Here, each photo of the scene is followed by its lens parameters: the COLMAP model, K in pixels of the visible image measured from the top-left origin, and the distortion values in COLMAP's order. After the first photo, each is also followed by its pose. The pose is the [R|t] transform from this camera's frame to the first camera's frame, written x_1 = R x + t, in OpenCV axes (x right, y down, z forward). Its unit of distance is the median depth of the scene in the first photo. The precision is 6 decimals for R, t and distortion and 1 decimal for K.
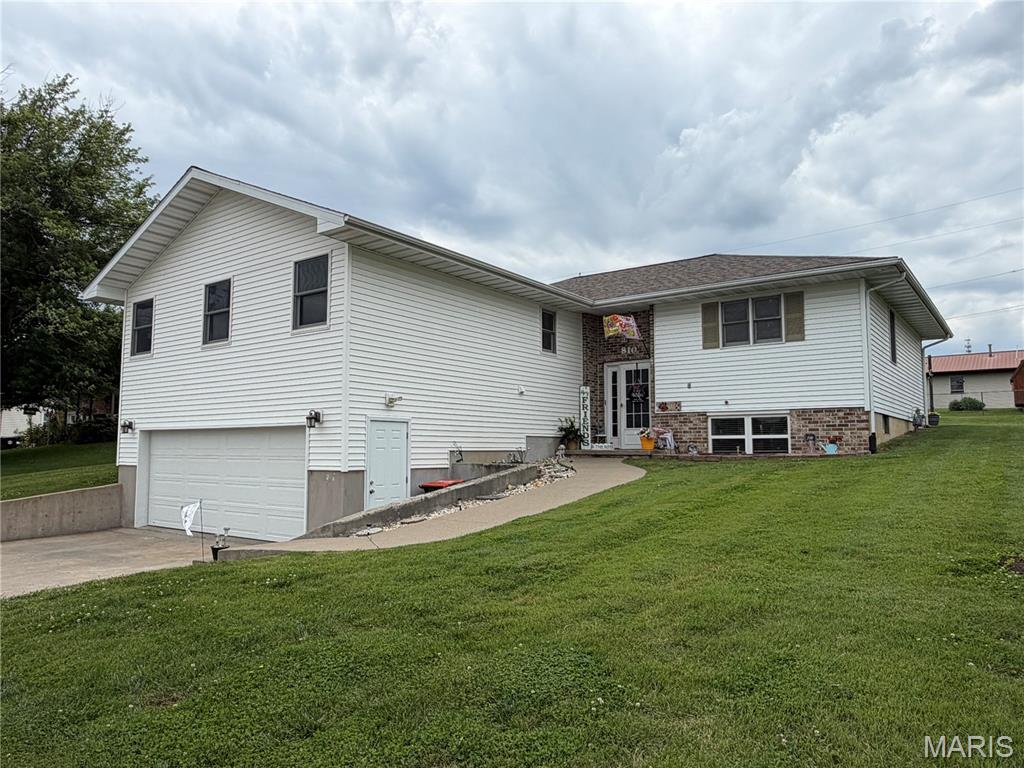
lens RADIAL K [[719.2, 0, 514.8], [0, 719.2, 384.1], [0, 0, 1]] dist [-0.000681, 0.004417]
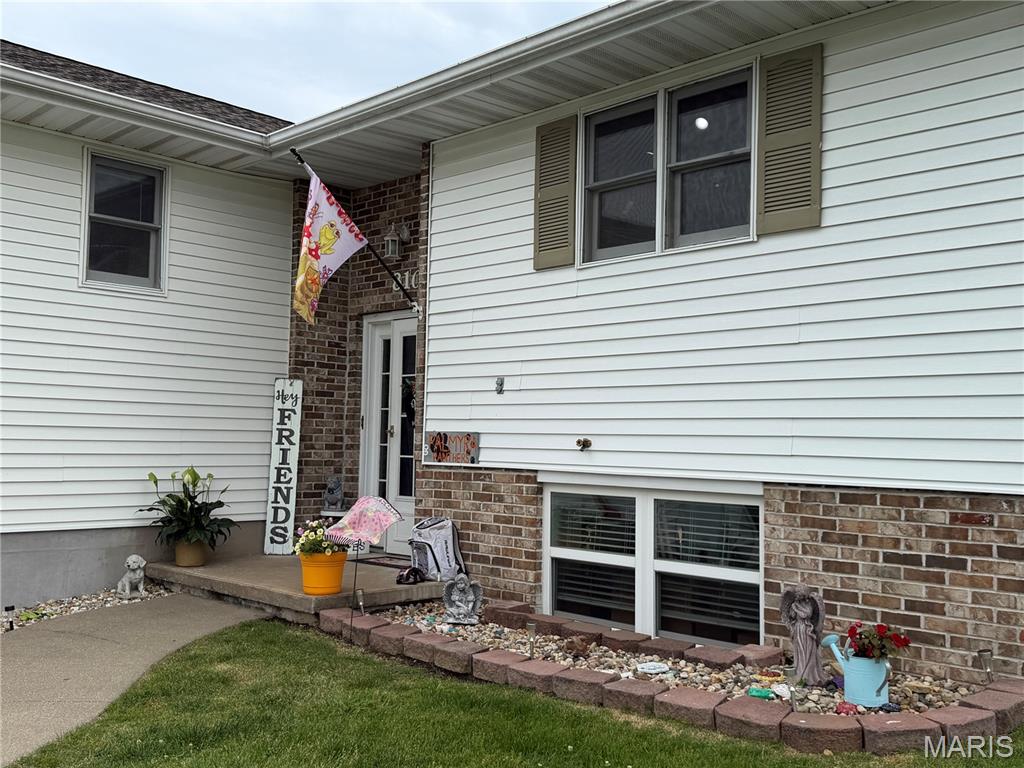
lens RADIAL K [[1034.8, 0, 508.1], [0, 1034.8, 383.7], [0, 0, 1]] dist [0.105480, 0.000000]
pose [[0.988902, 0.012275, -0.148063, 0.317944], [-0.007728, 0.999482, 0.031244, -0.013284], [0.148370, -0.029753, 0.988484, 0.546308]]
